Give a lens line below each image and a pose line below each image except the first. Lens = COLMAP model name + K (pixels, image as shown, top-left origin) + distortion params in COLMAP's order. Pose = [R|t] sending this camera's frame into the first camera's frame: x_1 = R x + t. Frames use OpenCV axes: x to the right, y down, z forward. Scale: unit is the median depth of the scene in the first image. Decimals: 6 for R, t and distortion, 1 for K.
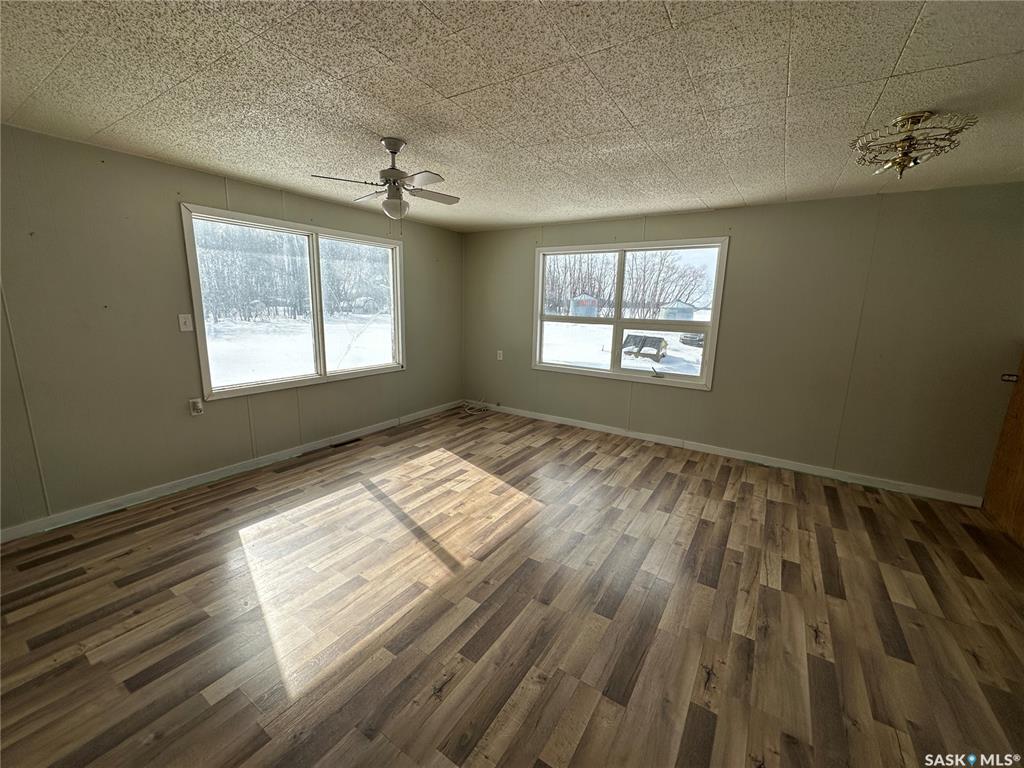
lens RADIAL K [[408.1, 0, 513.1], [0, 408.1, 382.8], [0, 0, 1]] dist [-0.002660, 0.000301]
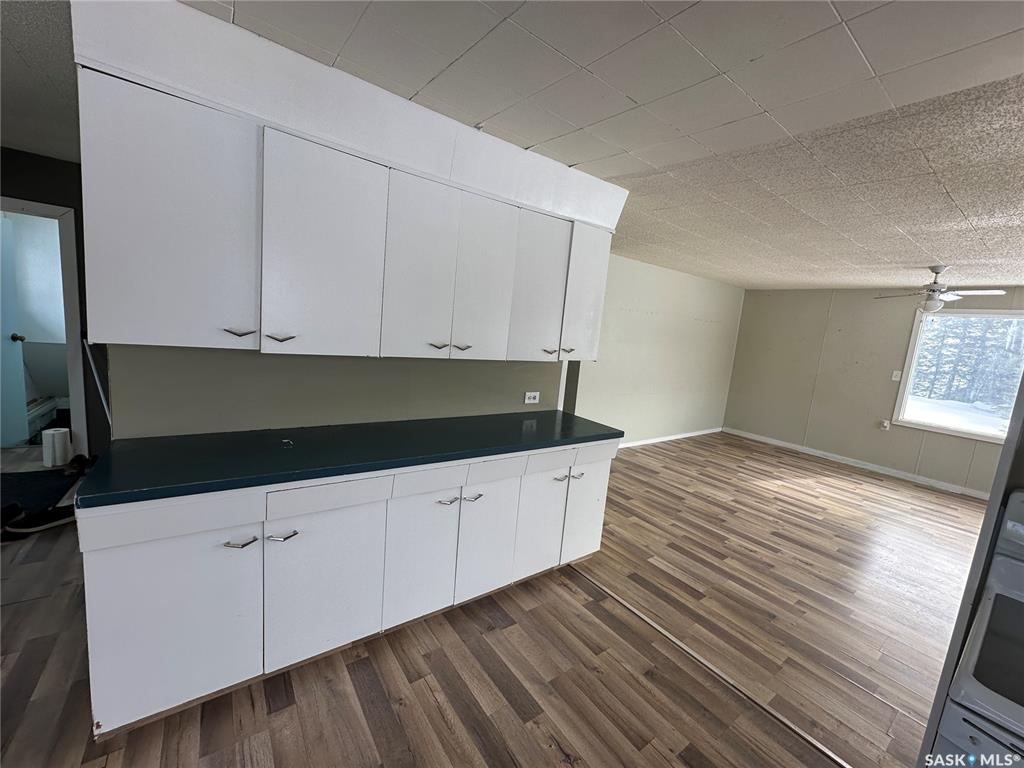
lens RADIAL K [[408.1, 0, 513.3], [0, 408.1, 382.5], [0, 0, 1]] dist [-0.002660, 0.000301]
pose [[-0.352843, 0.076547, -0.932546, 1.303232], [-0.274113, 0.944465, 0.181240, 0.009827], [0.894631, 0.319573, -0.312265, 0.096923]]
